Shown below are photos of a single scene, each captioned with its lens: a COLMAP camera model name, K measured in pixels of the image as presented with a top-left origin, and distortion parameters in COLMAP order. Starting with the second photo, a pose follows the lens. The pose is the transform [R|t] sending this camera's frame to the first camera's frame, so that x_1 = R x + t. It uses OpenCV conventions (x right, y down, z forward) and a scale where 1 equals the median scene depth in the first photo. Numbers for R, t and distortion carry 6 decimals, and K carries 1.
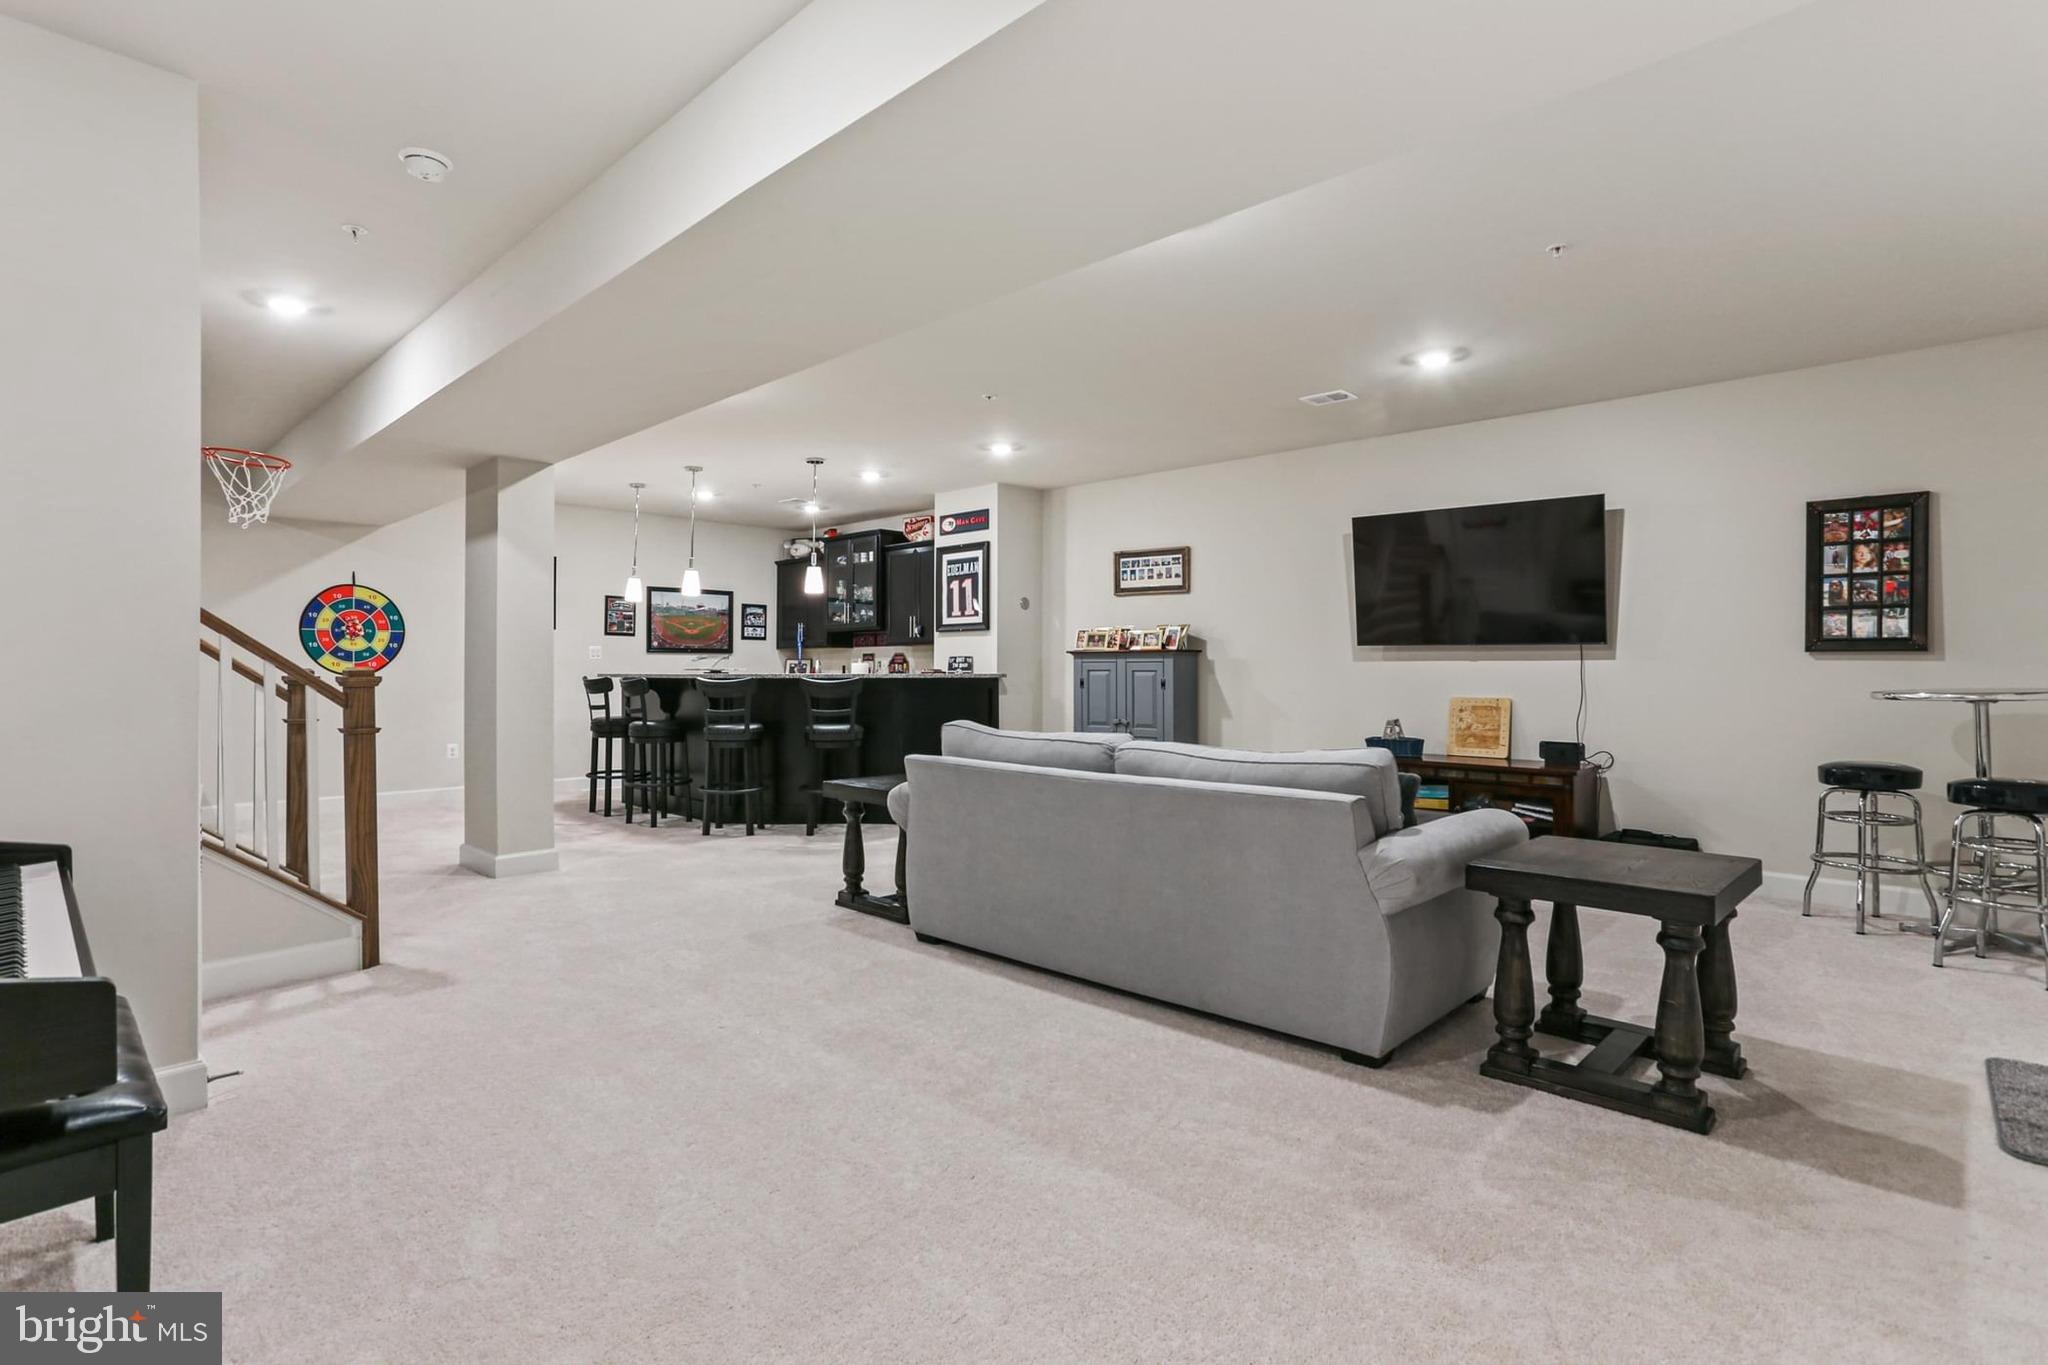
lens RADIAL K [[966.2, 0, 1024.0], [0, 966.2, 682.5], [0, 0, 1]] dist [-0.024177, 0.000111]
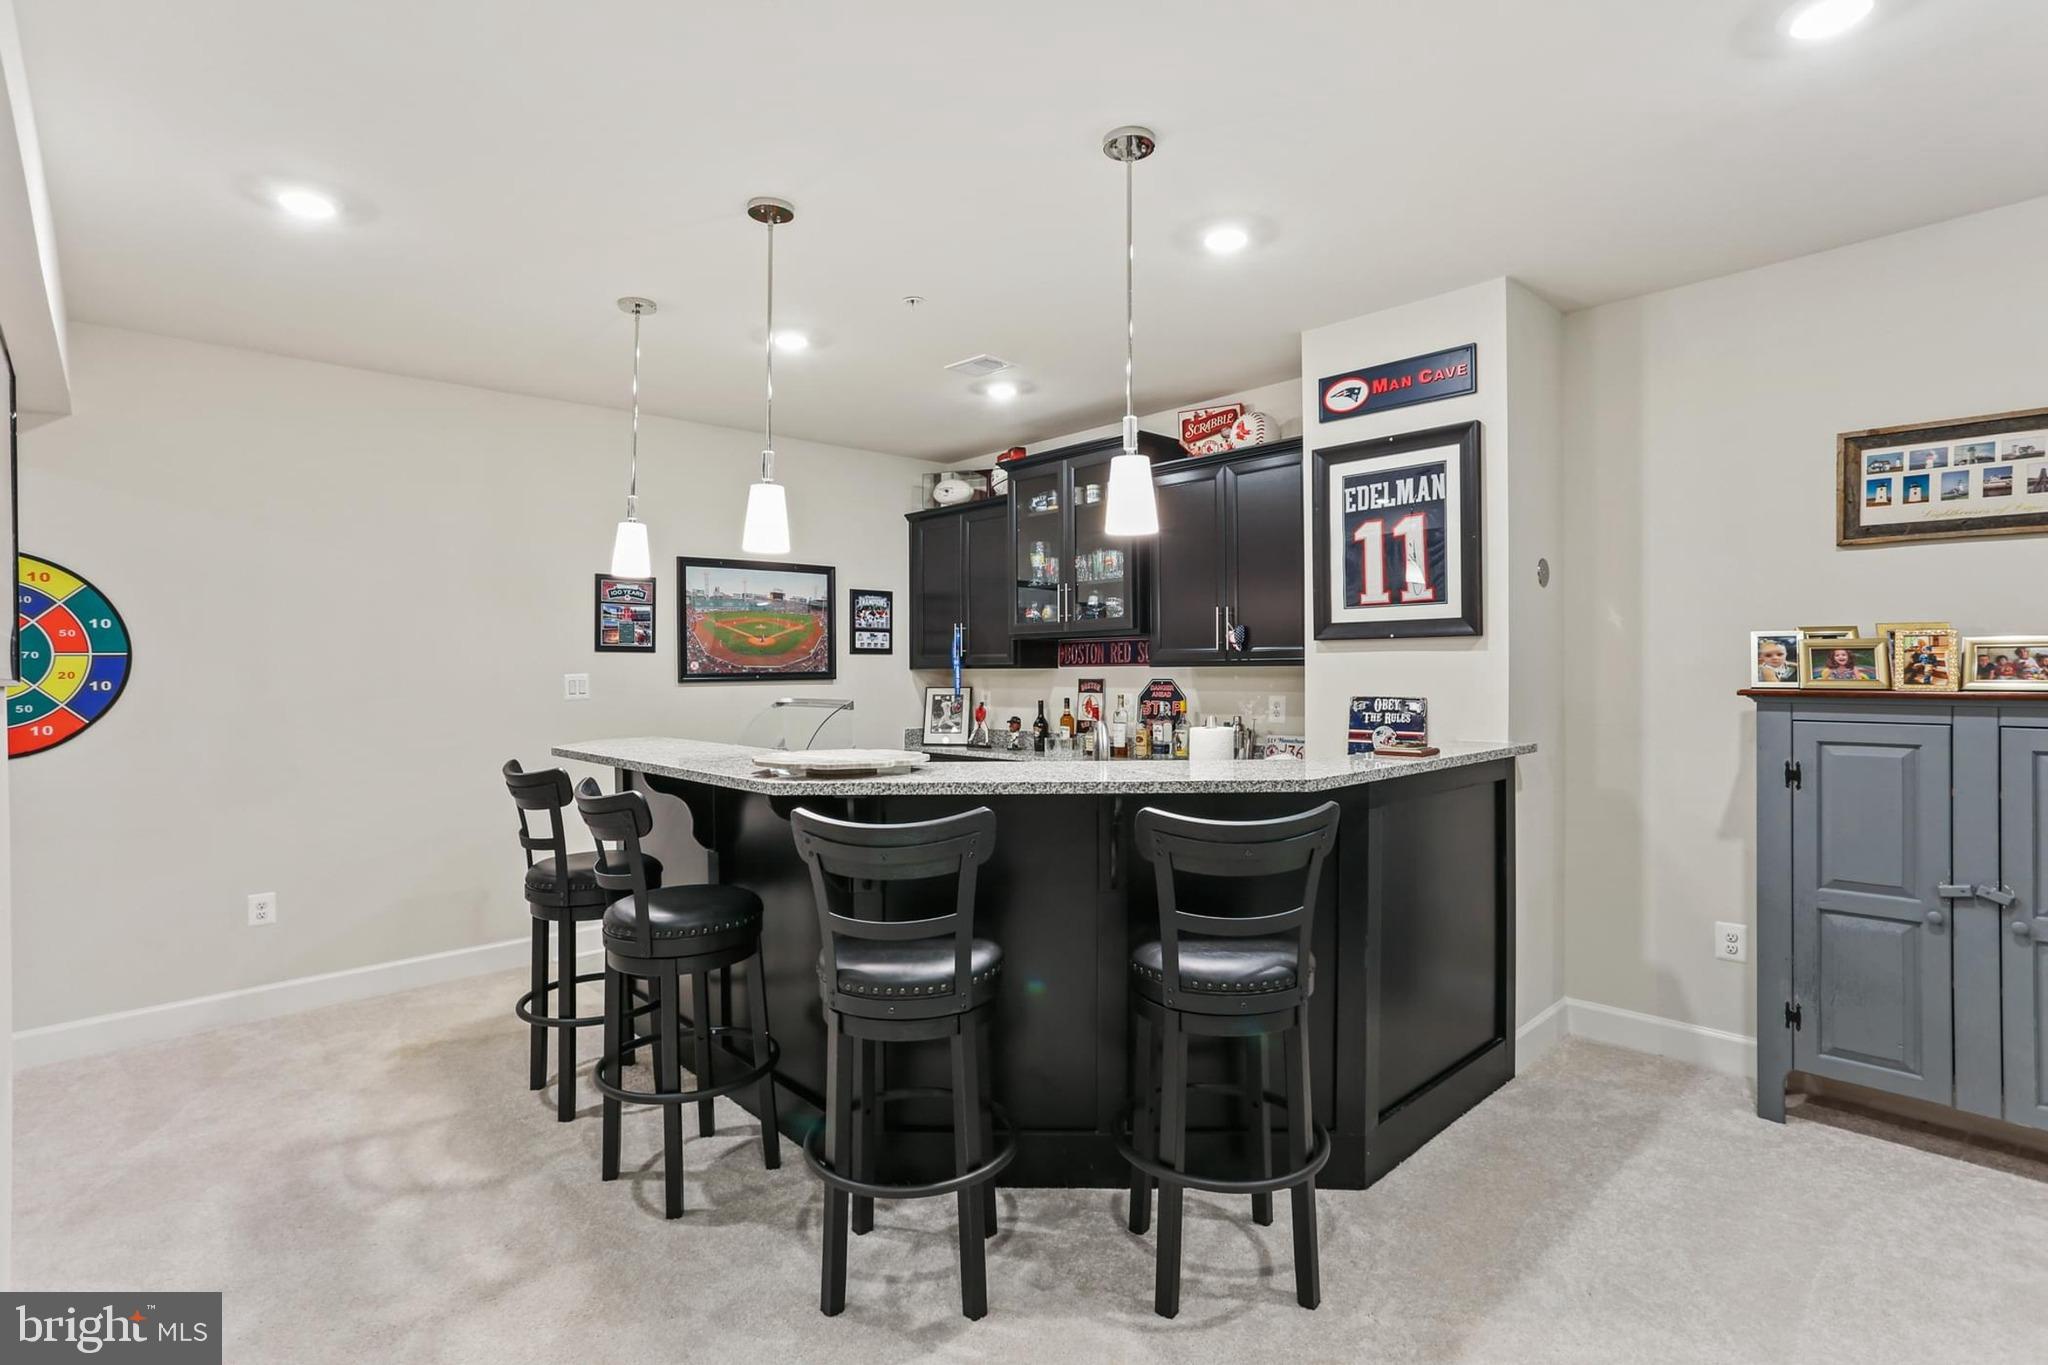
lens RADIAL K [[991.4, 0, 1028.9], [0, 991.4, 666.3], [0, 0, 1]] dist [-0.003100, 0.000723]
pose [[0.998363, -0.010136, -0.056296, -0.196822], [0.009429, 0.999874, -0.012802, -0.036327], [0.056419, 0.012251, 0.998332, 0.543166]]
